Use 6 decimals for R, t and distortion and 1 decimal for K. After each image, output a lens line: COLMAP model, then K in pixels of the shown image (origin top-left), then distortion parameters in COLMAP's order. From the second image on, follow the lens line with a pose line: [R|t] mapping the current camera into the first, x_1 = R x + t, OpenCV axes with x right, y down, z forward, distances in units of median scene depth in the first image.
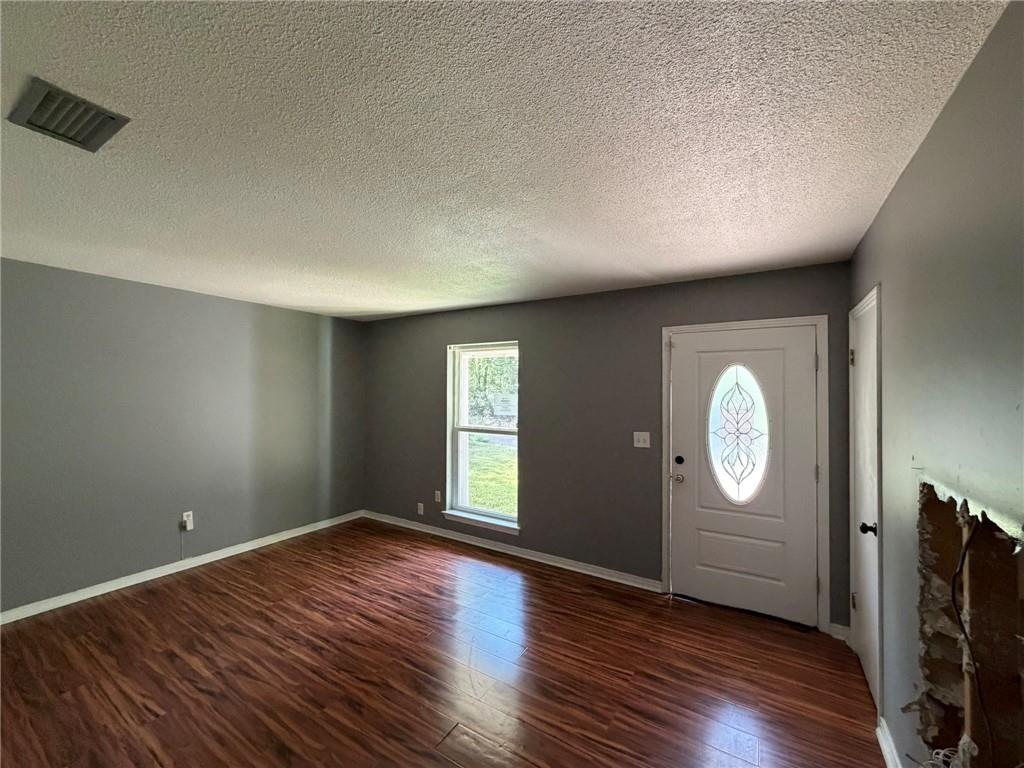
lens RADIAL K [[407.7, 0, 511.0], [0, 407.7, 390.0], [0, 0, 1]] dist [0.000656, -0.000242]
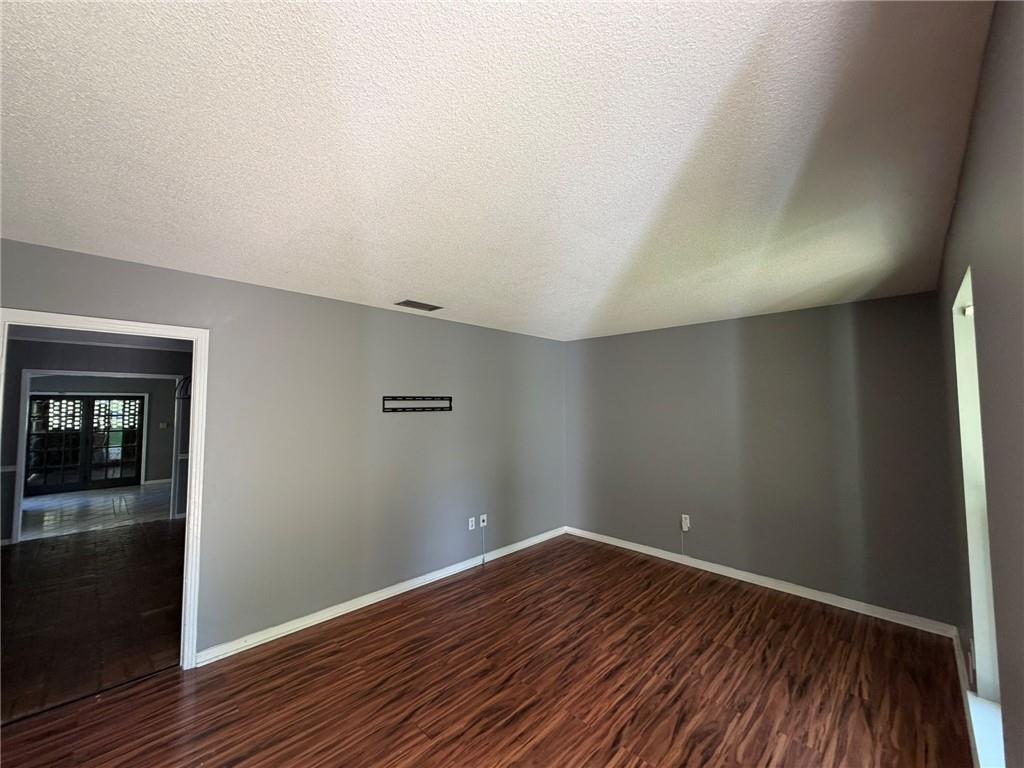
lens RADIAL K [[407.7, 0, 506.8], [0, 407.7, 377.8], [0, 0, 1]] dist [0.000656, -0.000242]
pose [[-0.221465, -0.069691, -0.972675, 0.520417], [0.003826, 0.997373, -0.072332, -0.009118], [0.975161, -0.019741, -0.220617, 0.832038]]
